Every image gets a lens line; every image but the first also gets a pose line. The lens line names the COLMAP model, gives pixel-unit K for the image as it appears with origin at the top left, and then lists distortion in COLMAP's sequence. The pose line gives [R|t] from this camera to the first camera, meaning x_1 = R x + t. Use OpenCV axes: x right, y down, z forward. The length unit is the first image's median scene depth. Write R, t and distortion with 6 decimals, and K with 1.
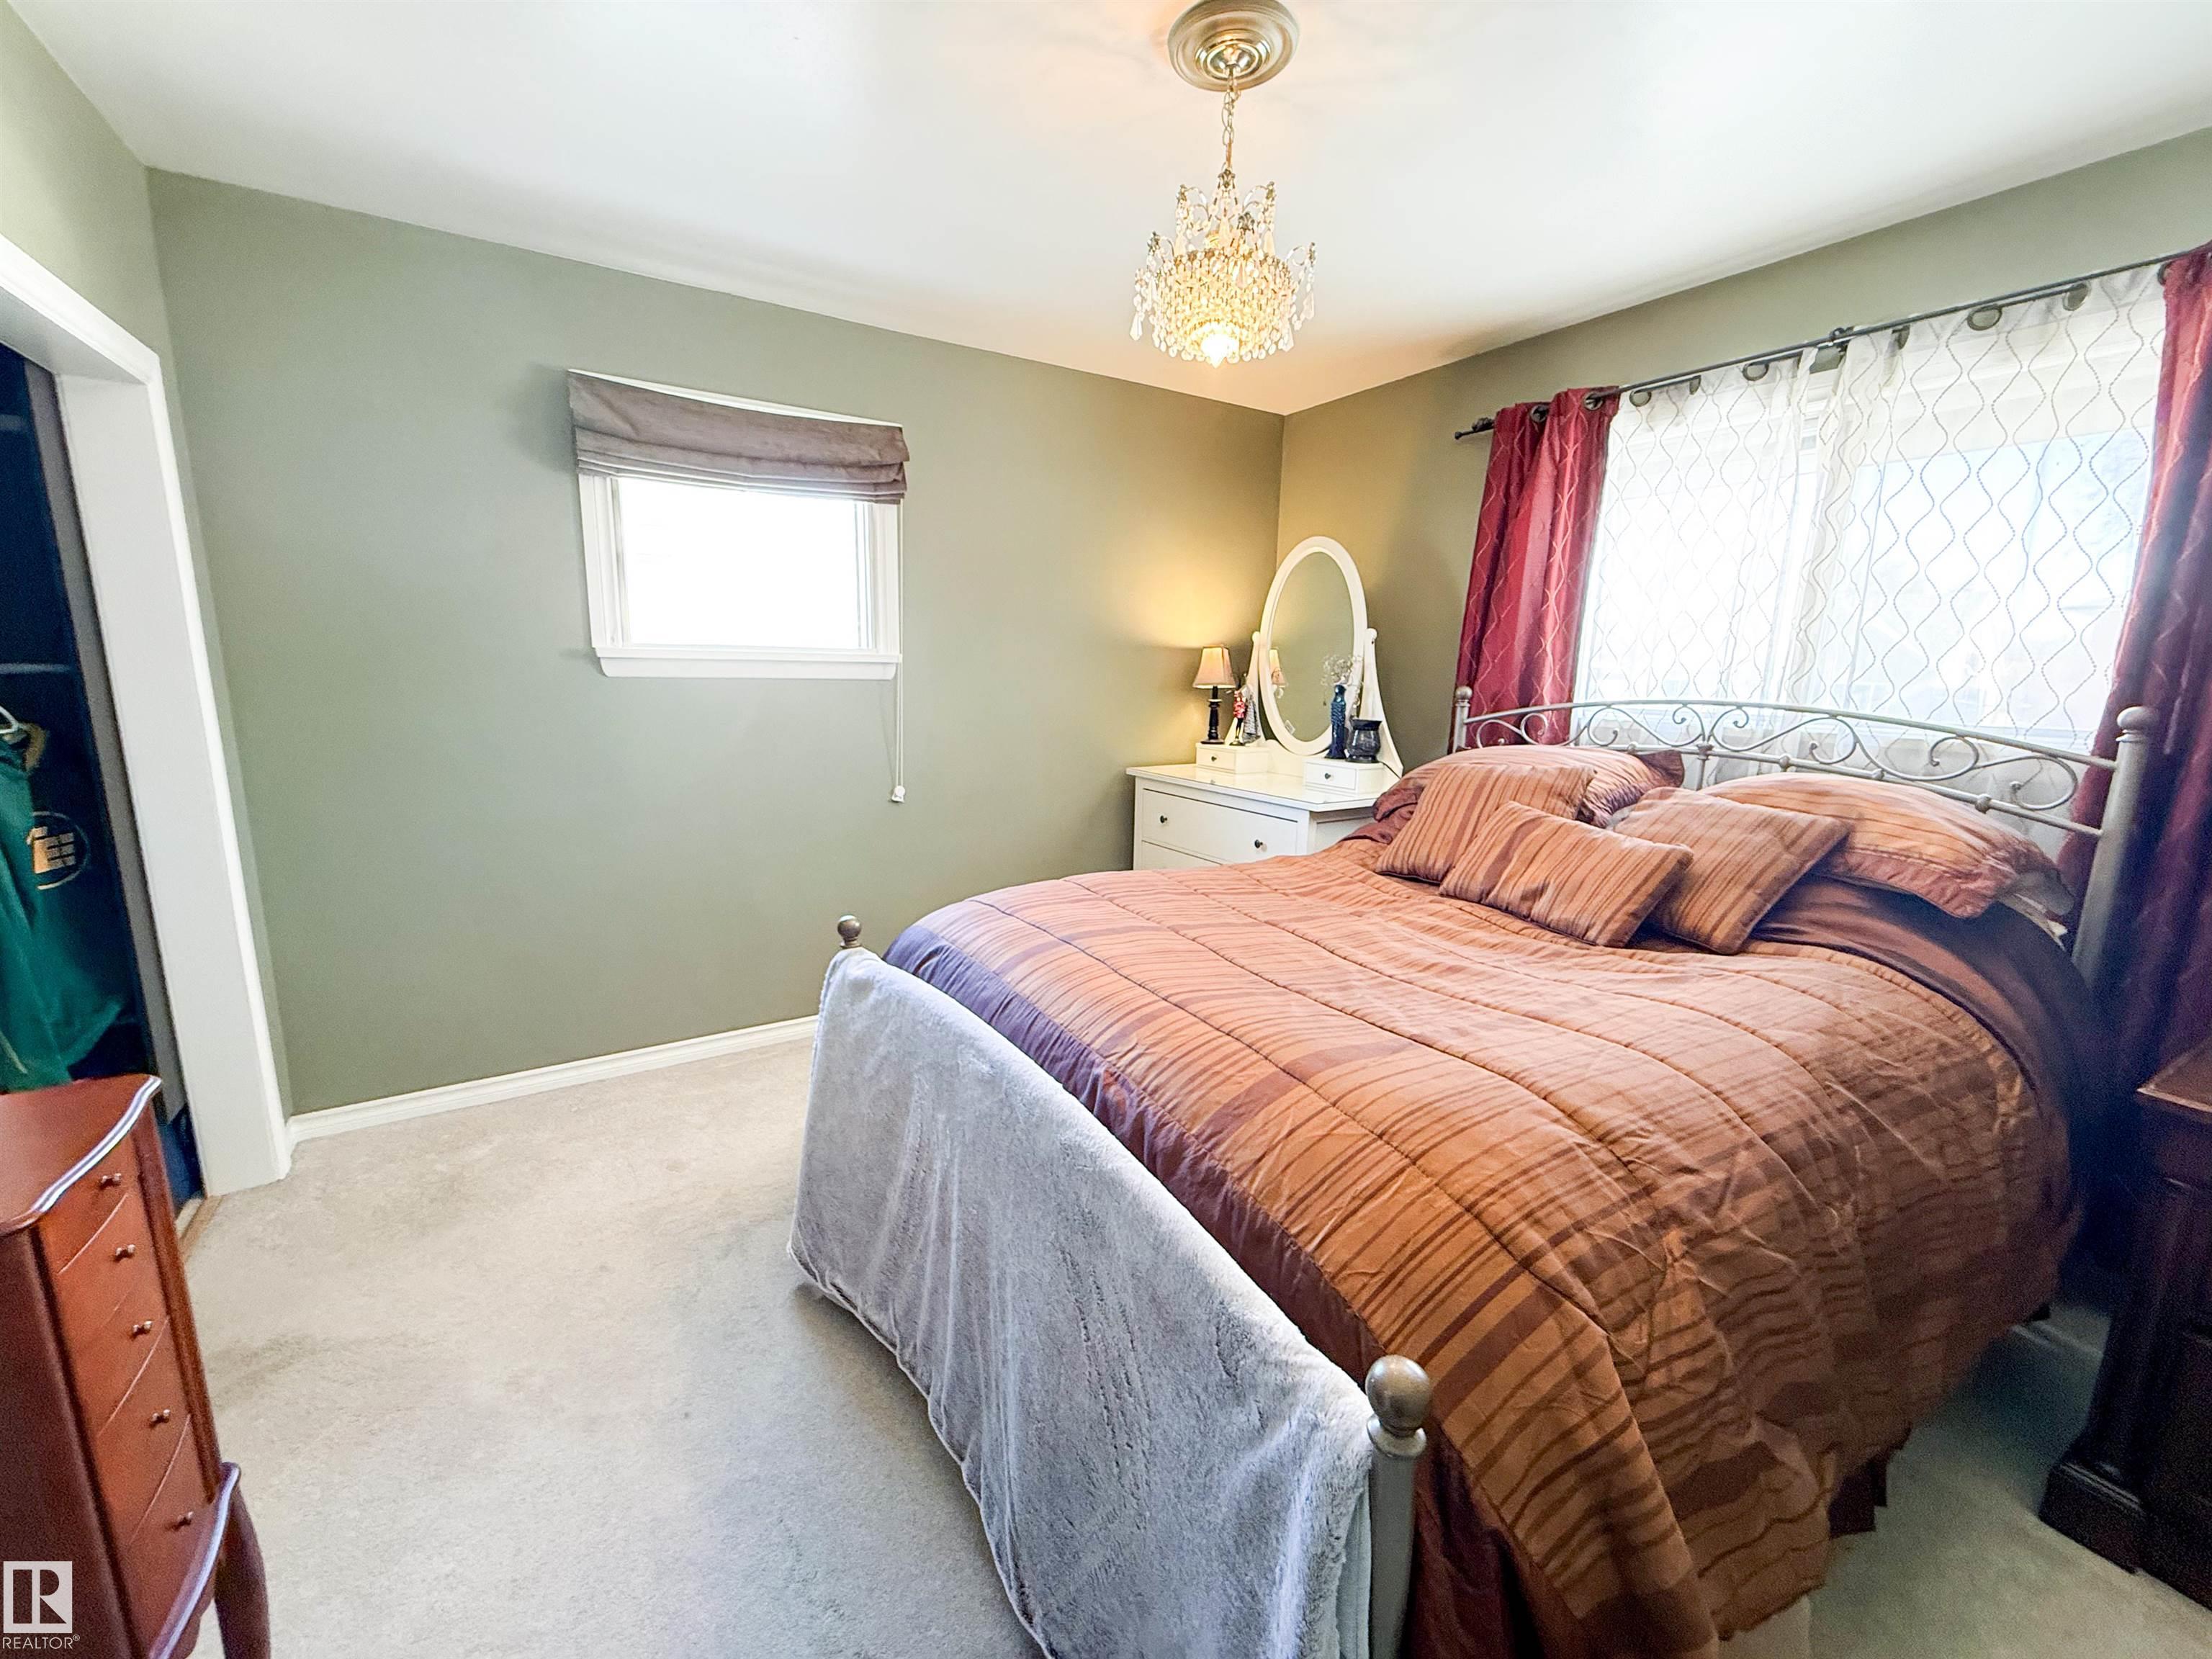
lens RADIAL K [[880.0, 0, 1098.3], [0, 880.0, 826.6], [0, 0, 1]] dist [-0.000151, 0.000586]
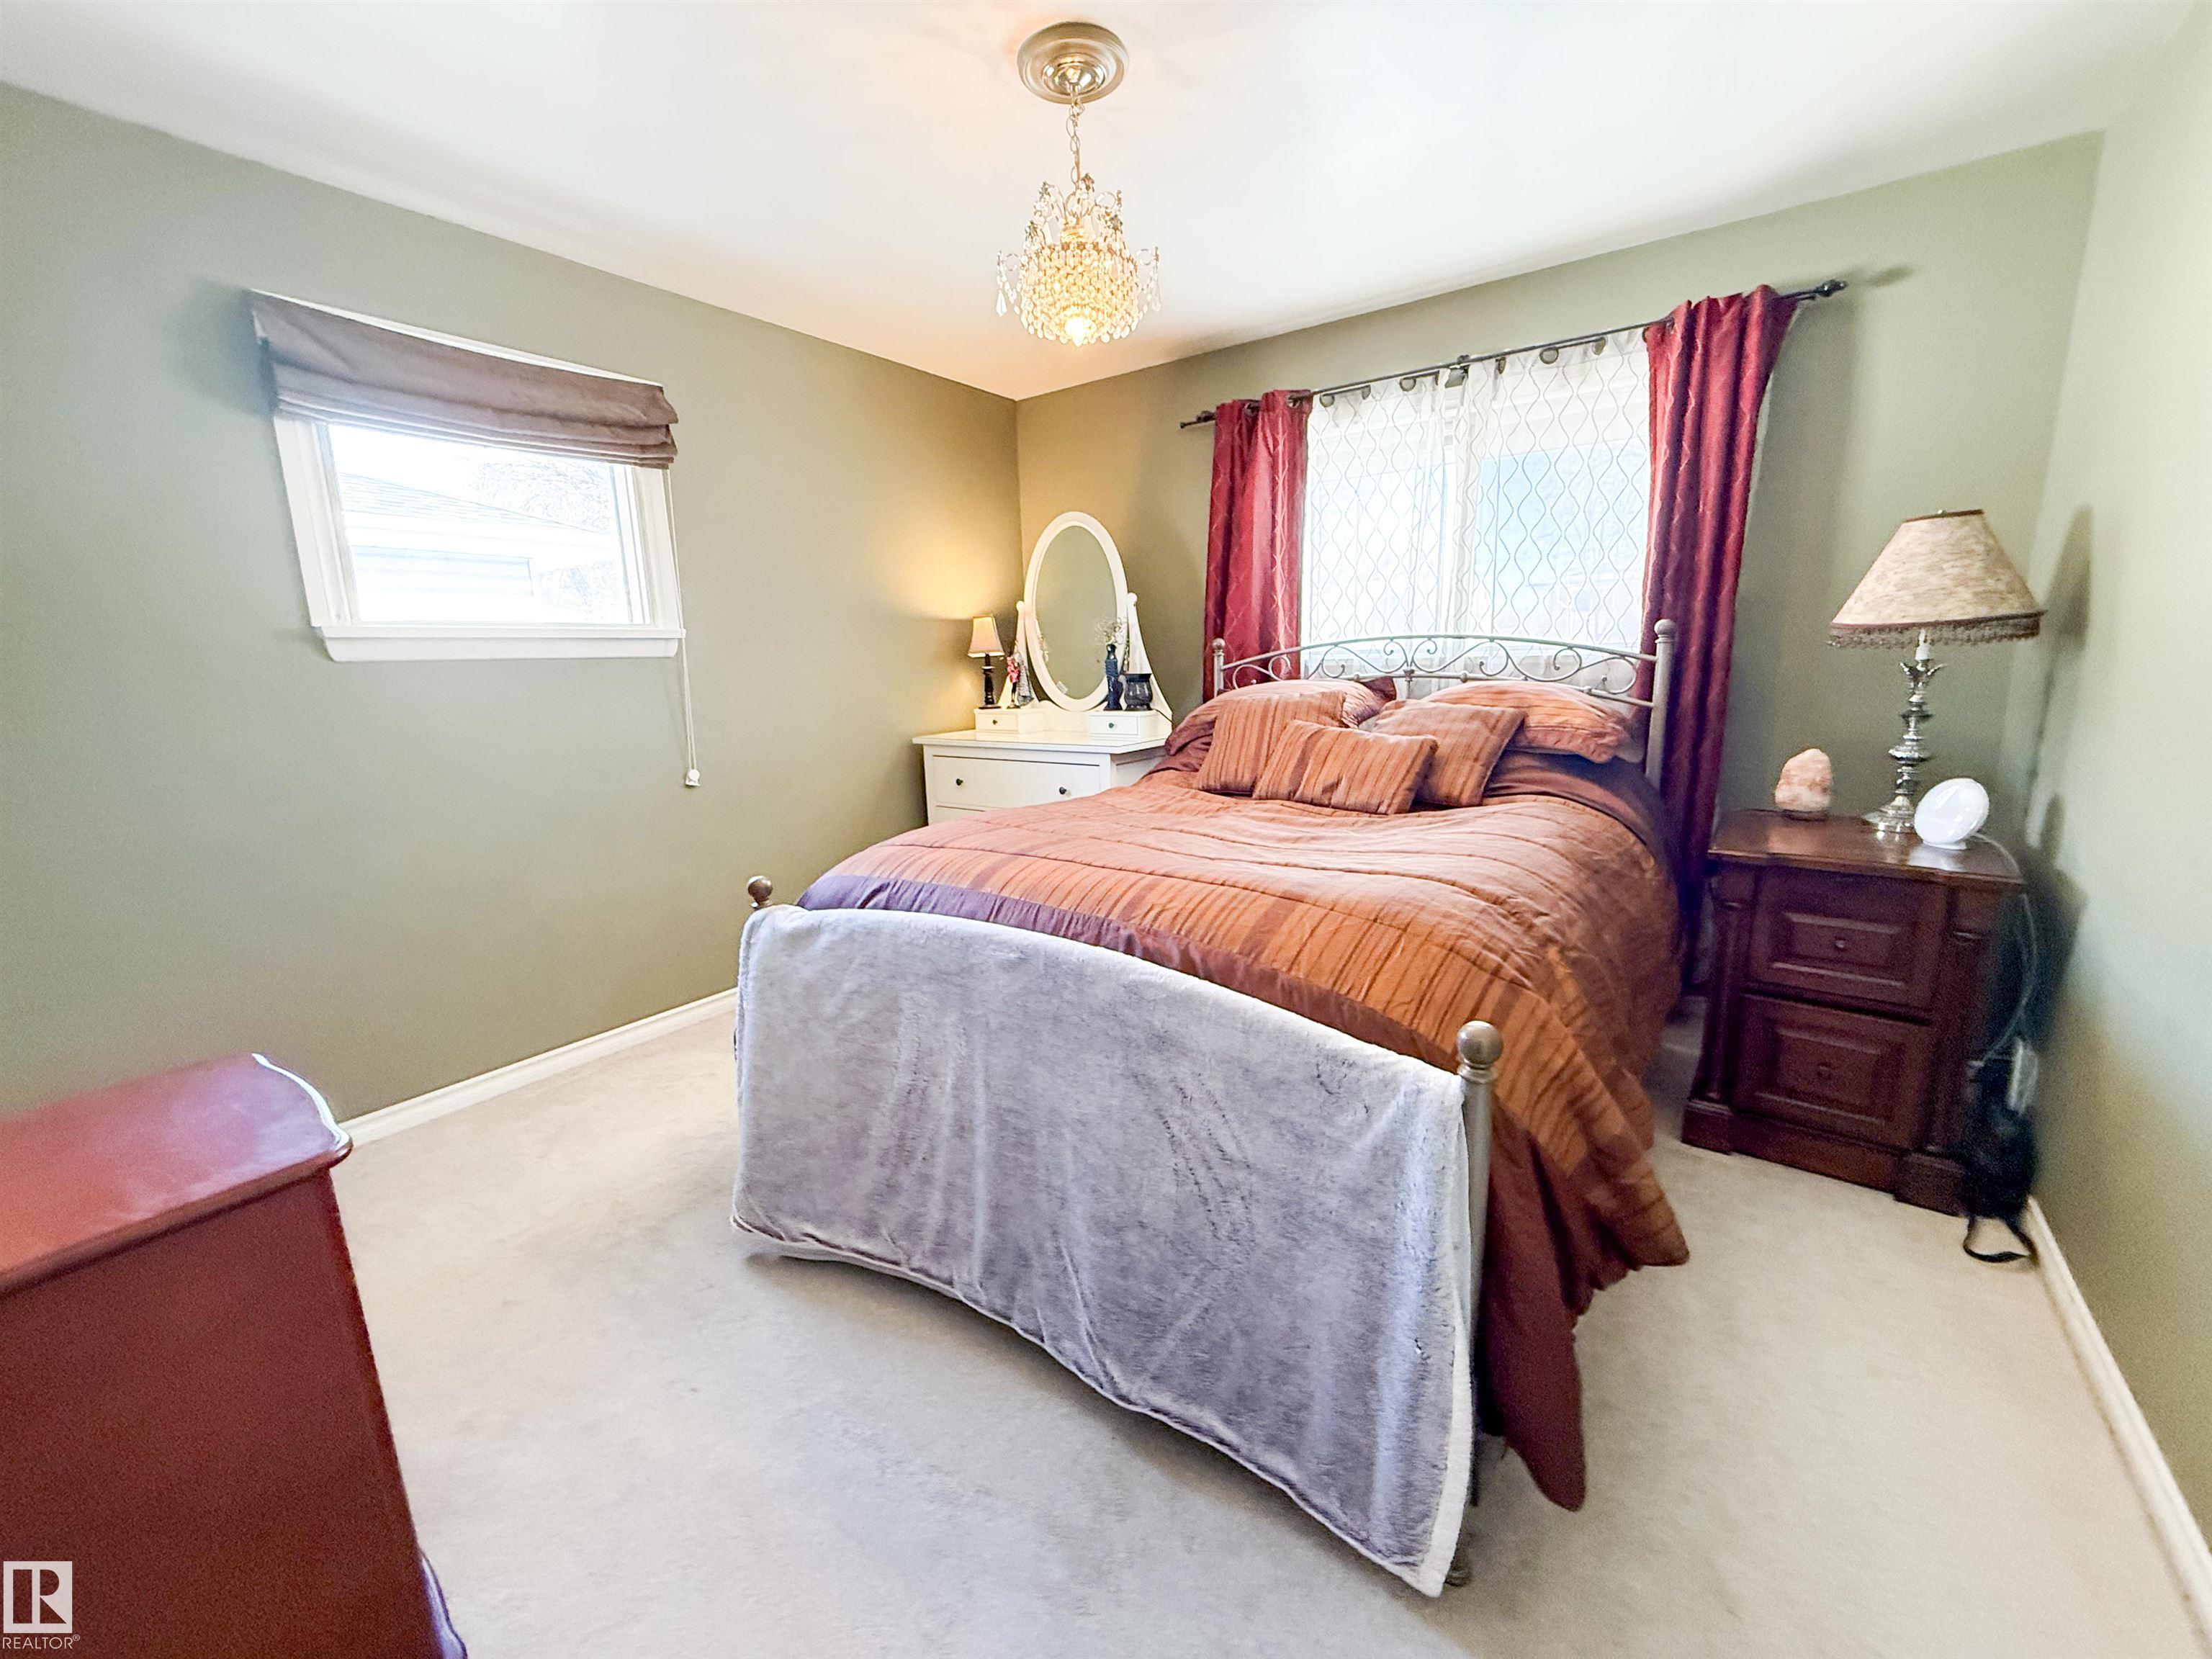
lens RADIAL K [[879.5, 0, 1096.6], [0, 879.5, 826.4], [0, 0, 1]] dist [0.001041, 0.000013]
pose [[0.928259, -0.113175, 0.354298, -0.288818], [0.110617, 0.993482, 0.027537, 0.064107], [-0.355105, 0.013630, 0.934727, -0.064823]]
